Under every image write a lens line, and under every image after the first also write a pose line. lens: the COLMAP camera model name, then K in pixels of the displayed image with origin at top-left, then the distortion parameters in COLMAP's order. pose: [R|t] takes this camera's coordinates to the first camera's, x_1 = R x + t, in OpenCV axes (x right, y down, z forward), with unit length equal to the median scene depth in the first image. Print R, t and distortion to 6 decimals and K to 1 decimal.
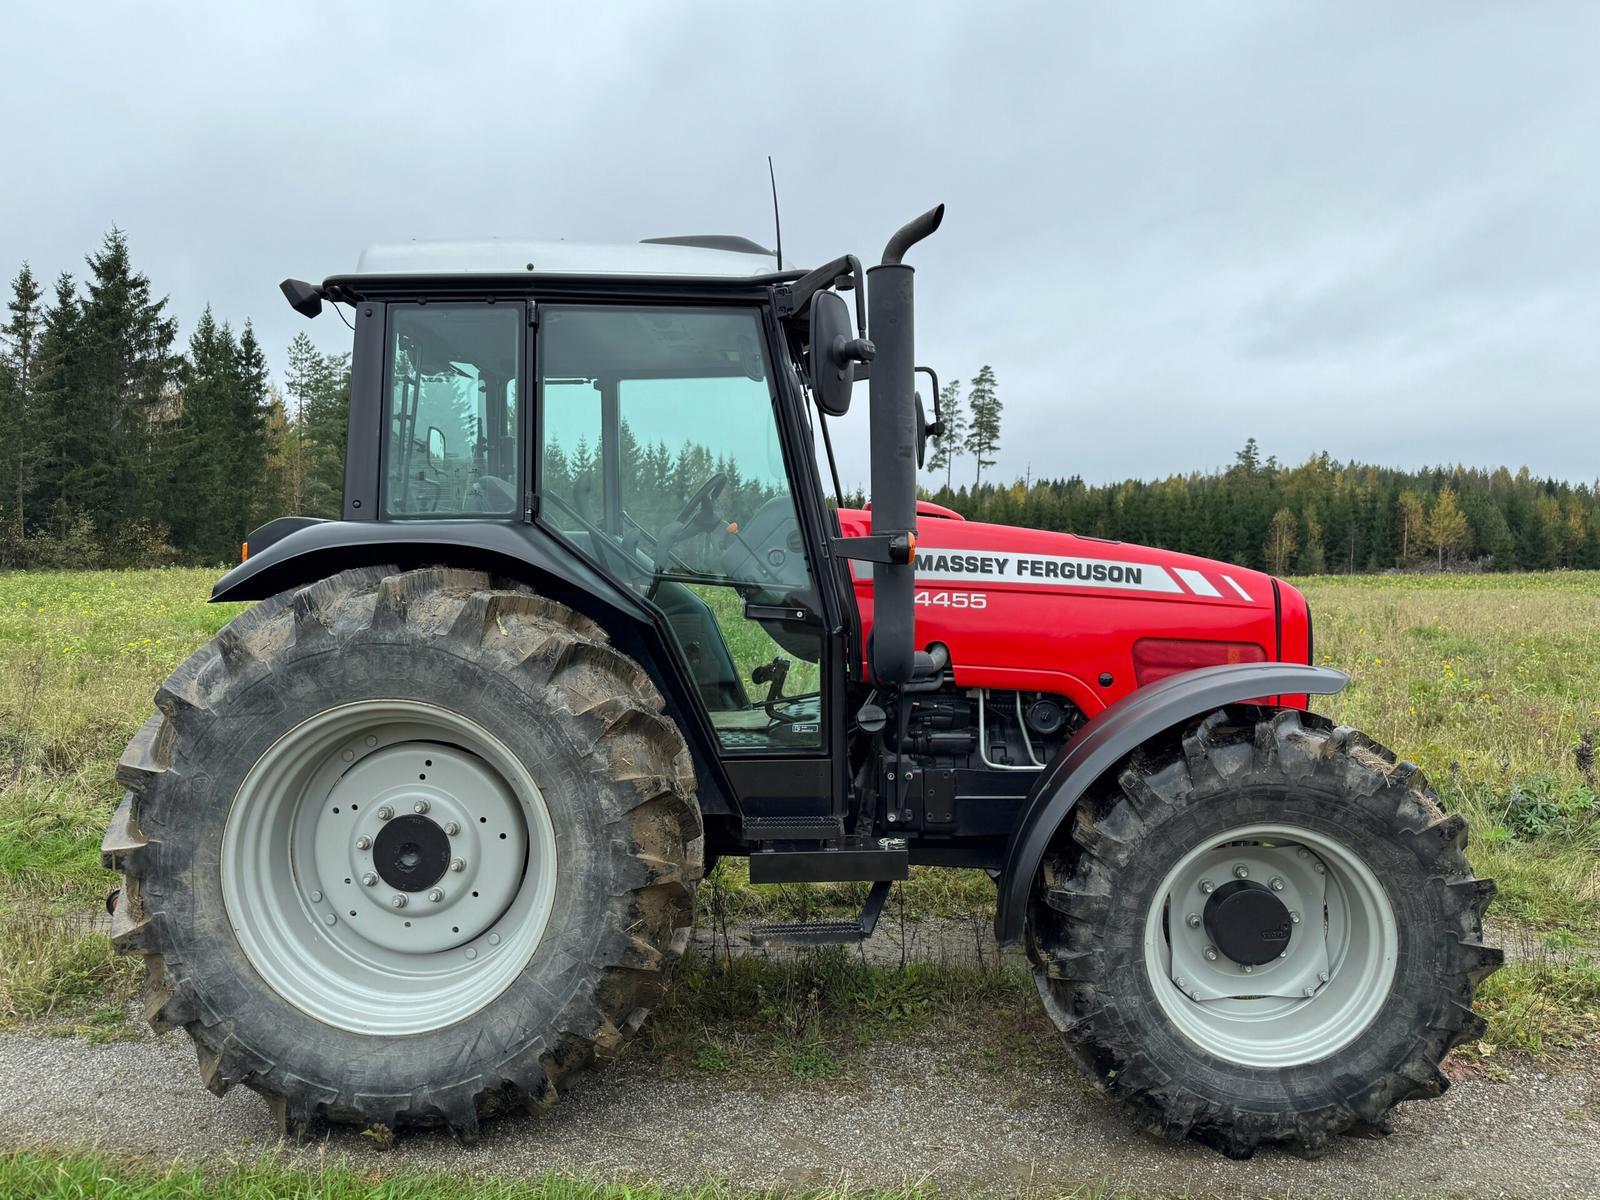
lens RADIAL K [[1149.1, 0, 799.4], [0, 1149.1, 601.1], [0, 0, 1]] dist [0.046388, -0.067446]
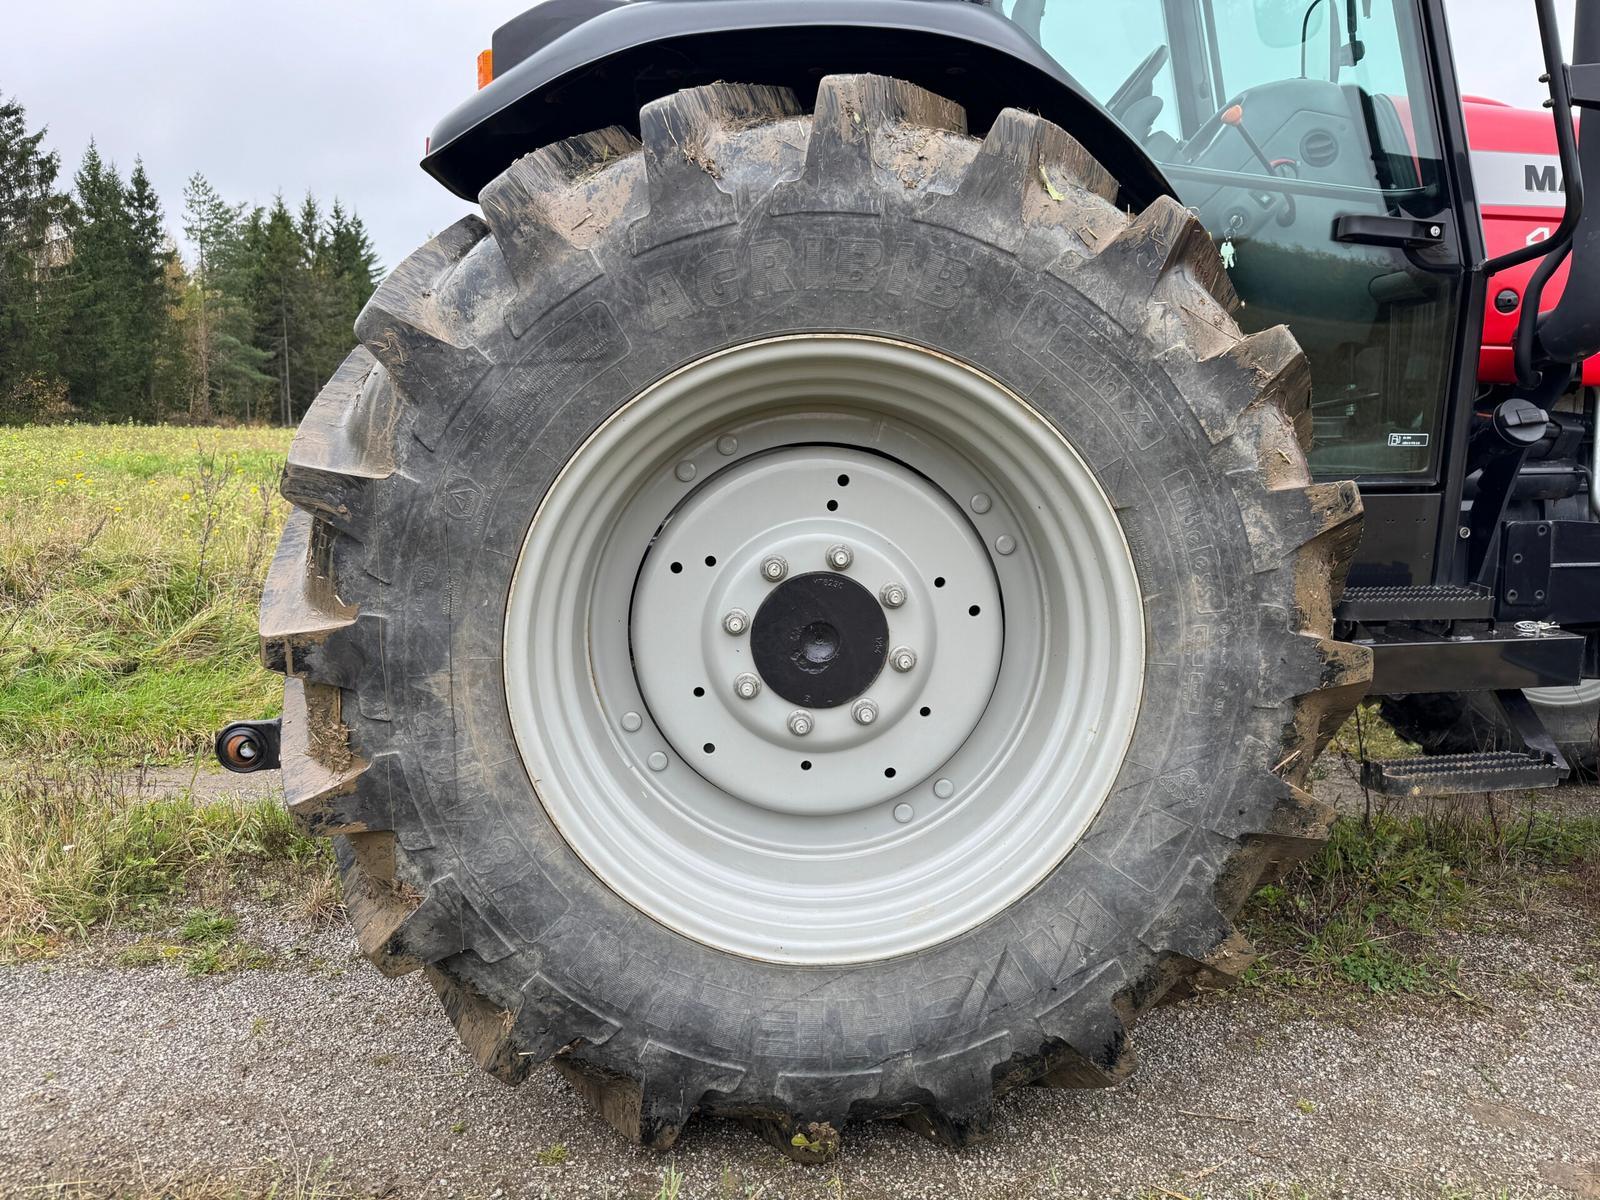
lens RADIAL K [[1108.5, 0, 796.5], [0, 1108.5, 598.6], [0, 0, 1]] dist [0.101237, -0.158889]
pose [[0.997442, -0.011158, 0.070599, -0.408635], [0.003000, 0.993405, 0.114621, 0.145256], [-0.071412, -0.114116, 0.990897, 0.504445]]
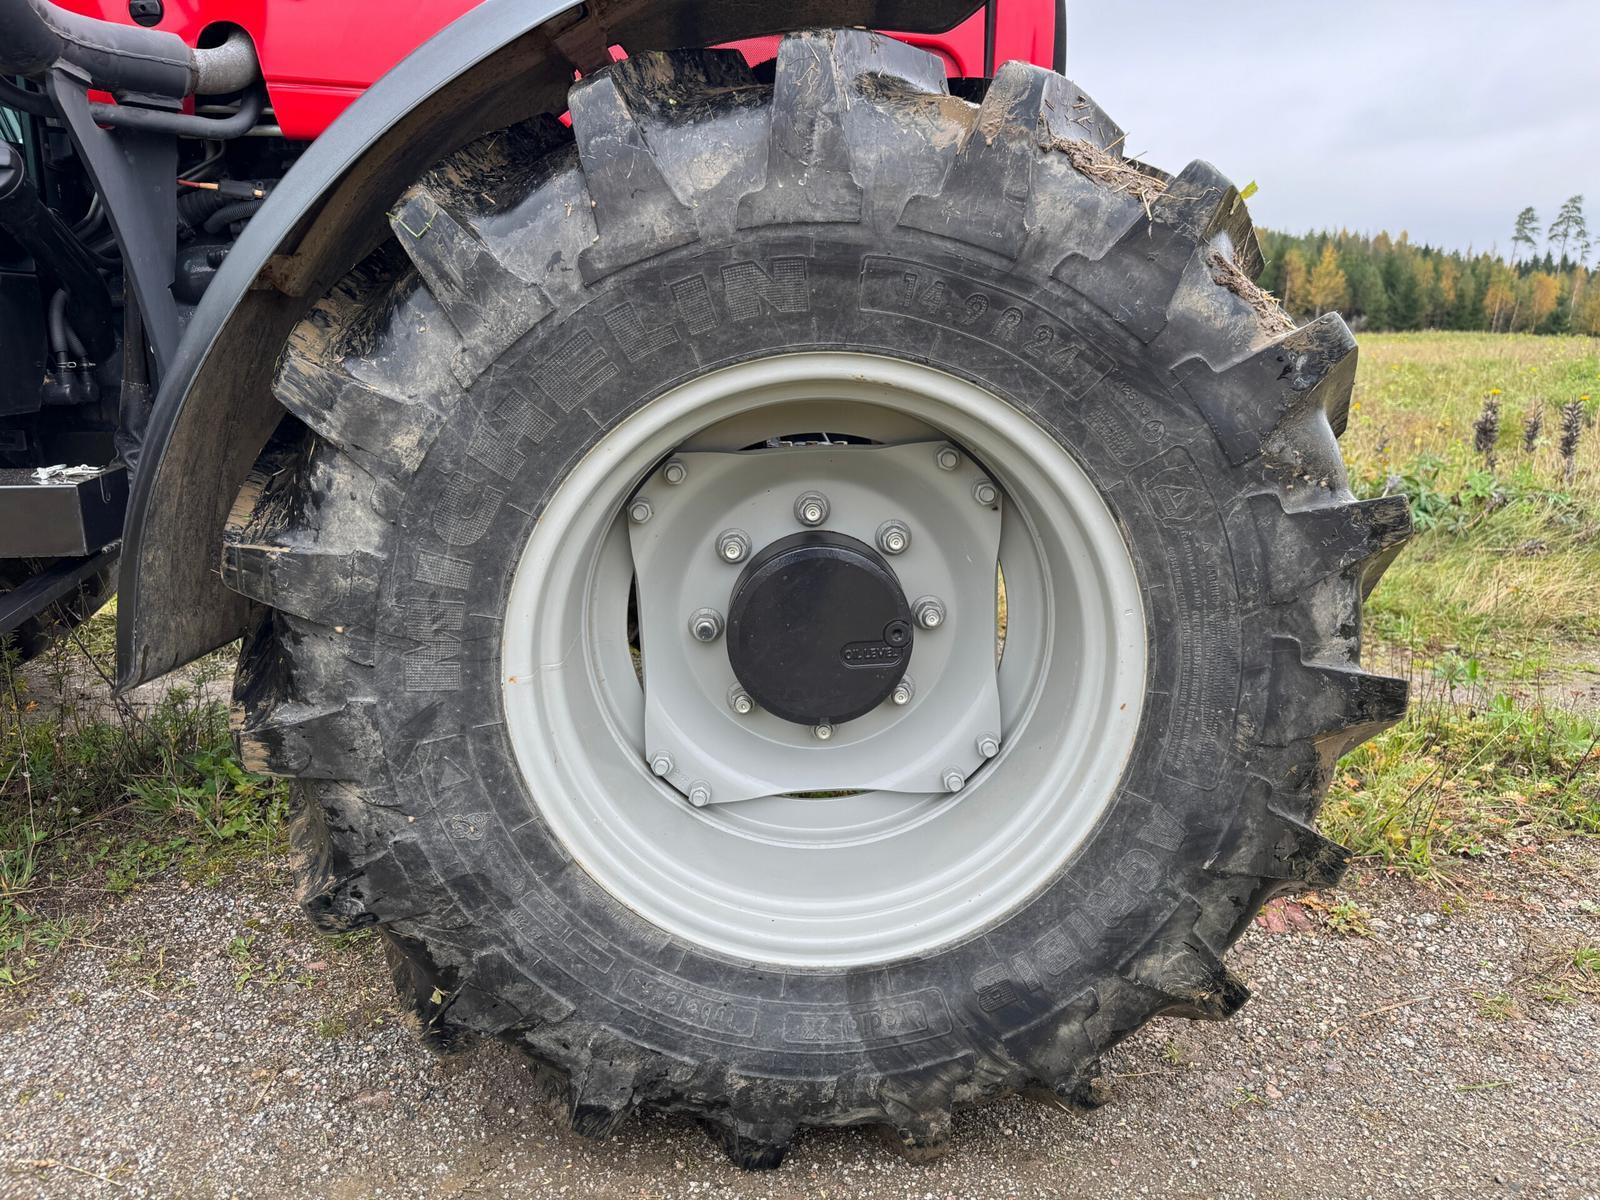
lens RADIAL K [[1130.3, 0, 801.1], [0, 1130.3, 592.4], [0, 0, 1]] dist [0.044203, -0.060665]
pose [[0.995850, -0.008167, 0.090639, 0.361190], [-0.009998, 0.980120, 0.198156, 0.193563], [-0.090455, -0.198240, 0.975971, 0.635343]]
